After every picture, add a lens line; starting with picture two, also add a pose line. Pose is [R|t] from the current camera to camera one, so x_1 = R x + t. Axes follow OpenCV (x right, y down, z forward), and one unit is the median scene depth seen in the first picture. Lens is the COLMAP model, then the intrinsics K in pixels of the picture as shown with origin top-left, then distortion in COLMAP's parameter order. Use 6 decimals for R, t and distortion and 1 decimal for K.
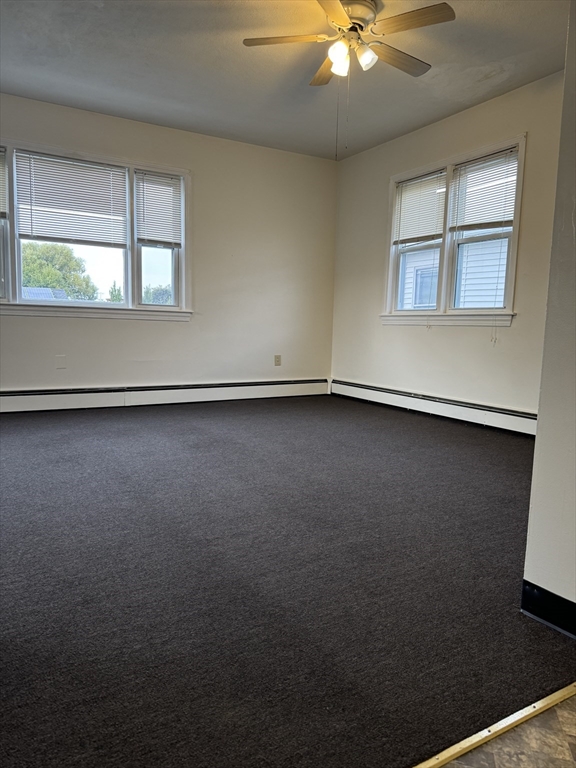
lens RADIAL K [[545.1, 0, 287.6], [0, 545.1, 391.4], [0, 0, 1]] dist [0.023040, -0.024447]
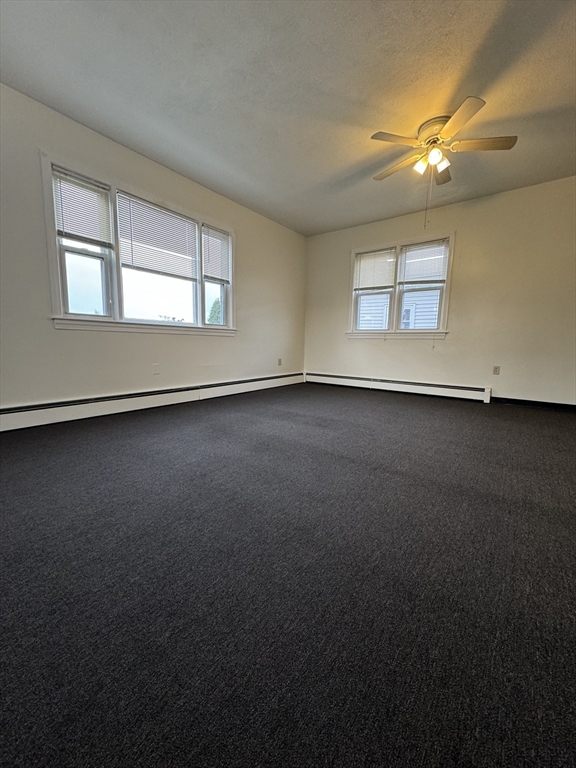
lens RADIAL K [[307.0, 0, 282.5], [0, 307.0, 381.8], [0, 0, 1]] dist [0.003614, 0.000599]
pose [[0.923526, -0.055767, 0.379460, -0.401962], [0.050811, 0.998442, 0.023070, -0.024474], [-0.380155, -0.002025, 0.924921, 0.226407]]
